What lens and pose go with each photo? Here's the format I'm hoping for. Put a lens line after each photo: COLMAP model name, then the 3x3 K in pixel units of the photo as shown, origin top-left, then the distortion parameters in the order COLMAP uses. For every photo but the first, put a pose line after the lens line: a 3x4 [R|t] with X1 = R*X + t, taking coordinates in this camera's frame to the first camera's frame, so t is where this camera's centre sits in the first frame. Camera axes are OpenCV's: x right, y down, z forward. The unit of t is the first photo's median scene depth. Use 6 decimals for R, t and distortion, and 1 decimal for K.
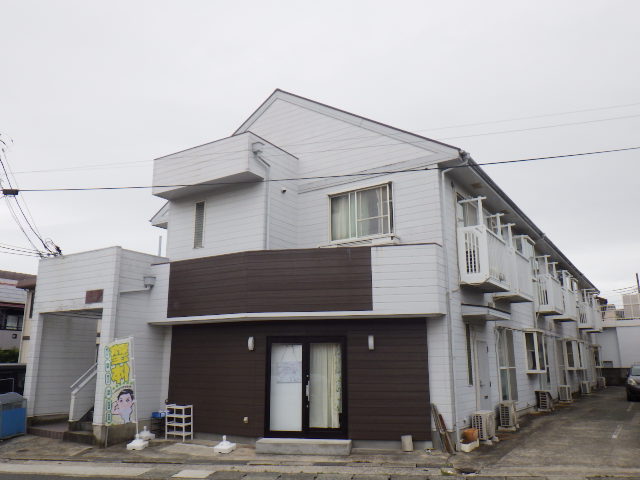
lens RADIAL K [[527.2, 0, 312.1], [0, 527.2, 242.5], [0, 0, 1]] dist [-0.022191, 0.010793]
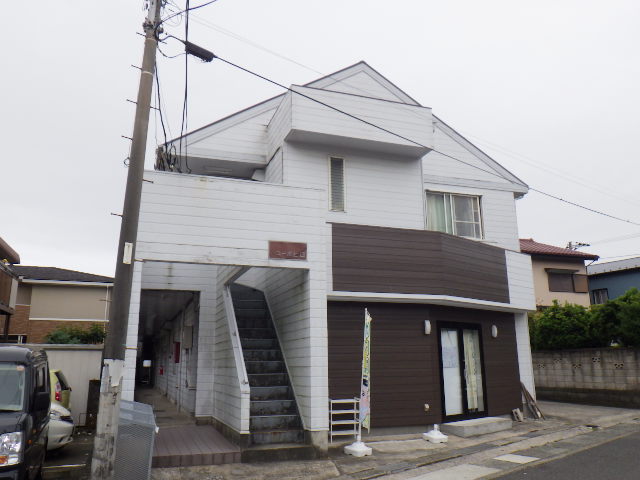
lens RADIAL K [[527.2, 0, 312.1], [0, 527.2, 242.5], [0, 0, 1]] dist [-0.022191, 0.010793]
pose [[0.619283, 0.173124, 0.765844, -0.941576], [-0.166890, 0.982124, -0.087063, 0.148946], [-0.767226, -0.073895, 0.637105, 0.528677]]
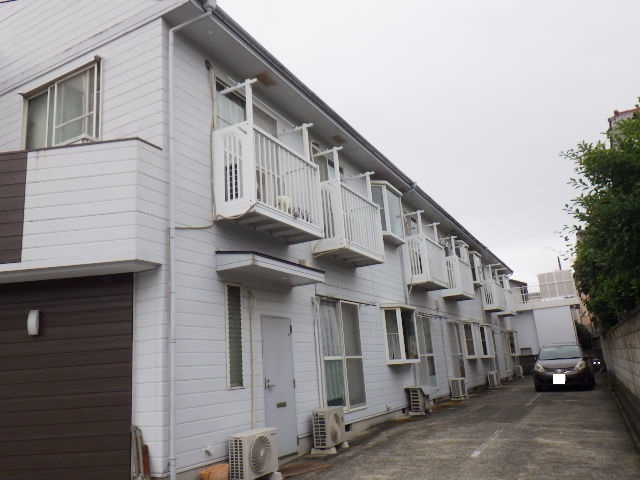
lens RADIAL K [[527.2, 0, 312.1], [0, 527.2, 242.5], [0, 0, 1]] dist [-0.022191, 0.010793]
pose [[0.993607, -0.043574, 0.104147, 0.314736], [0.045207, 0.998888, -0.013373, 0.113349], [-0.103448, 0.017996, 0.994472, 0.375478]]
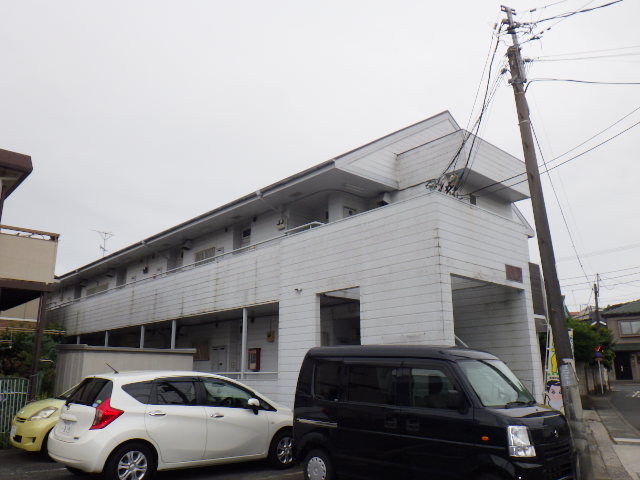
lens RADIAL K [[527.2, 0, 312.1], [0, 527.2, 242.5], [0, 0, 1]] dist [-0.022191, 0.010793]
pose [[0.262220, 0.237314, 0.935373, -1.317890], [-0.208713, 0.960295, -0.185126, 0.282477], [-0.942167, -0.146681, 0.301339, 1.062823]]
